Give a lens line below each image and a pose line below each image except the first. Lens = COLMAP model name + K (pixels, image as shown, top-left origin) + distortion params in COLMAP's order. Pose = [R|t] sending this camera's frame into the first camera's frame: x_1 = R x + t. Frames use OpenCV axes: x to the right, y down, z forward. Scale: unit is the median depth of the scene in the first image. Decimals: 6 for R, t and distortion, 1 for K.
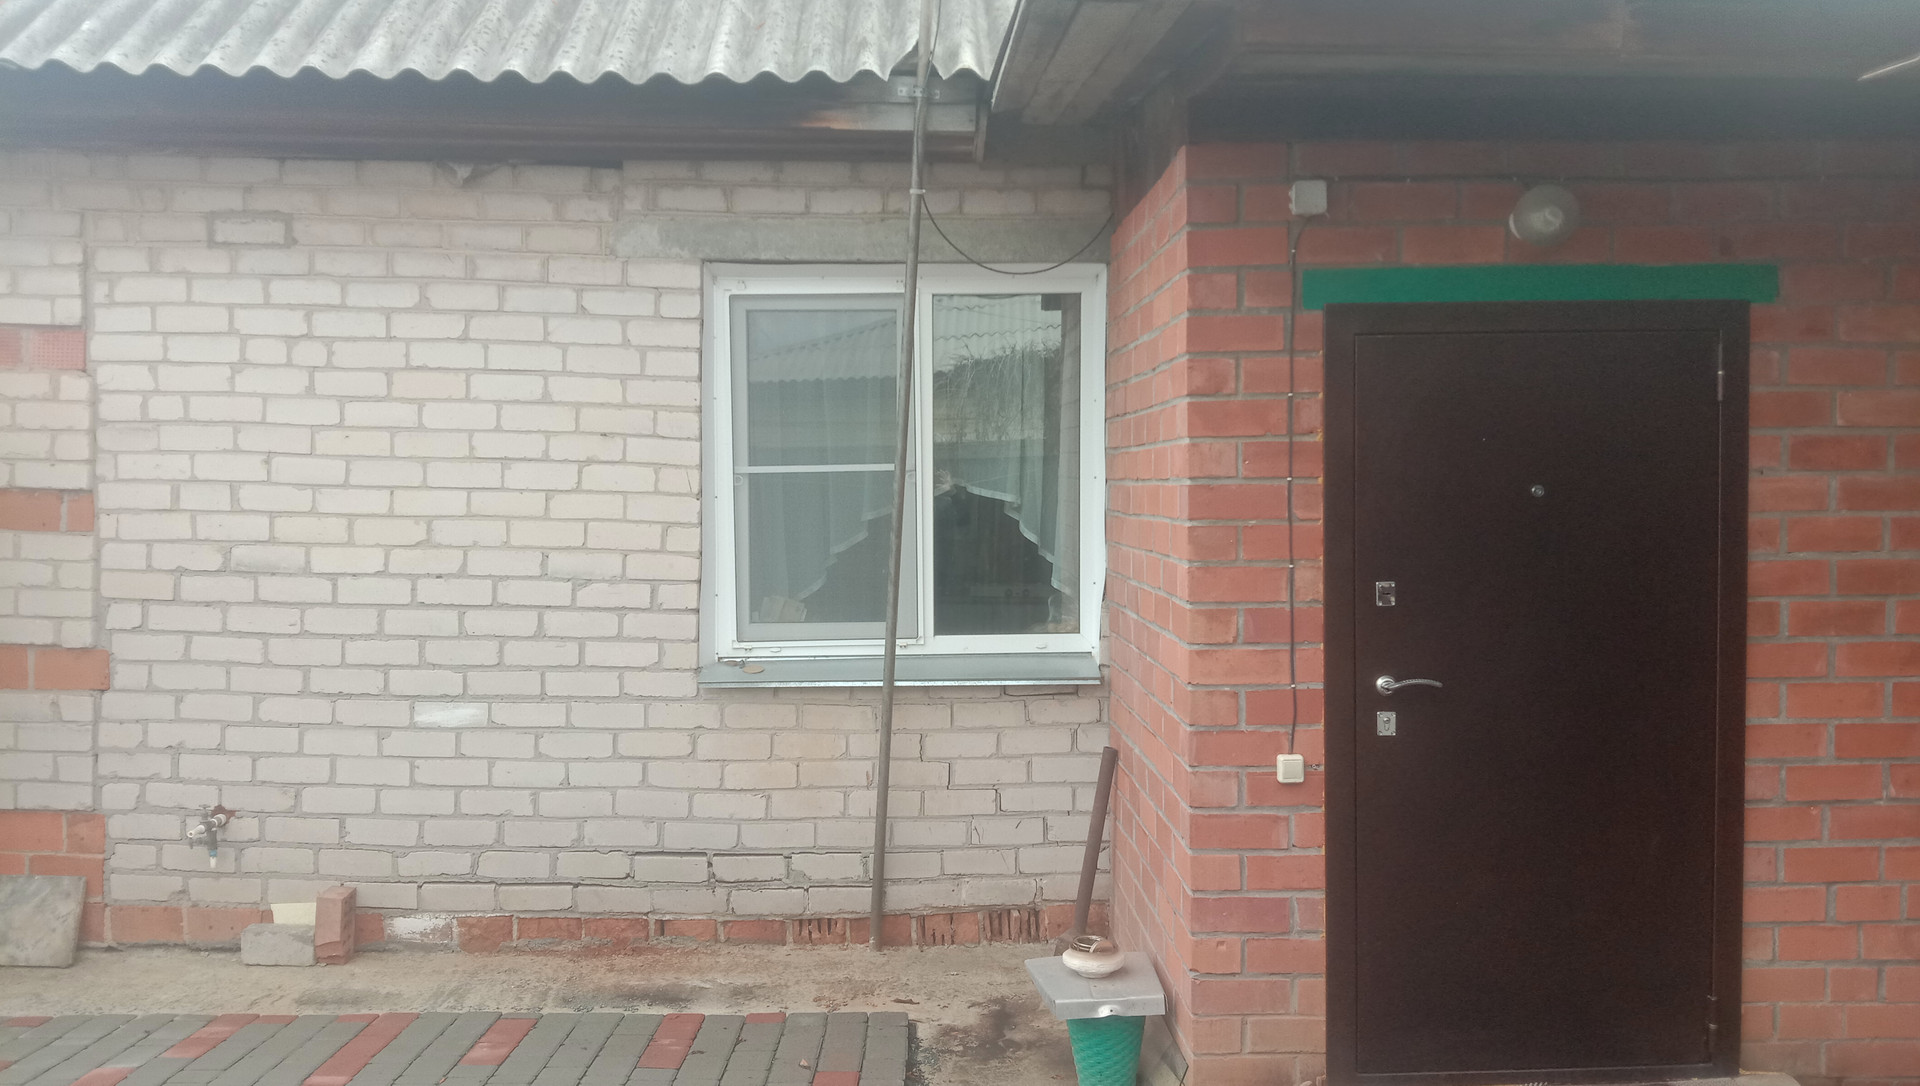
lens RADIAL K [[1509.8, 0, 970.7], [0, 1509.8, 540.1], [0, 0, 1]] dist [0.107952, -0.251100]
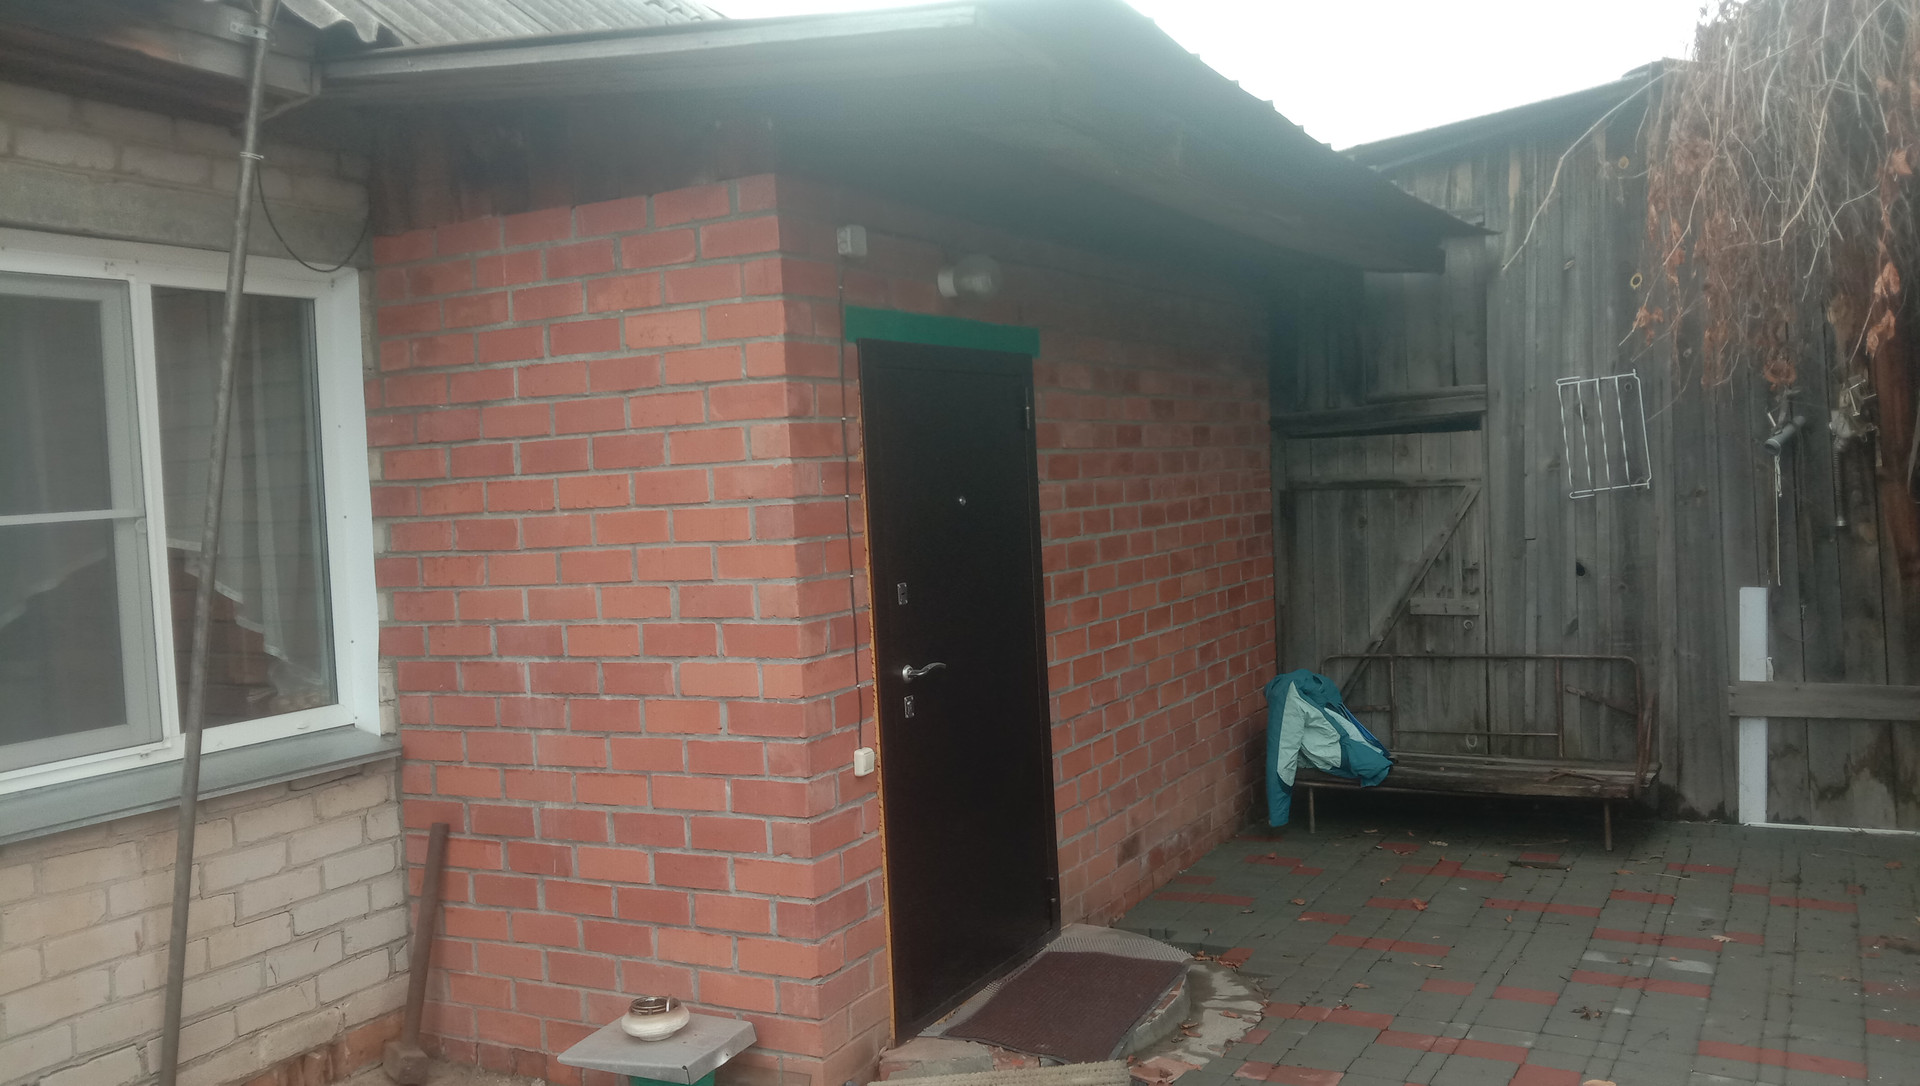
lens RADIAL K [[1534.0, 0, 960.8], [0, 1534.0, 542.2], [0, 0, 1]] dist [0.041105, -0.095050]
pose [[0.498313, -0.053213, 0.865363, -0.555172], [0.082610, 0.996488, 0.013706, -0.012427], [-0.863053, 0.064658, 0.500959, 0.303192]]
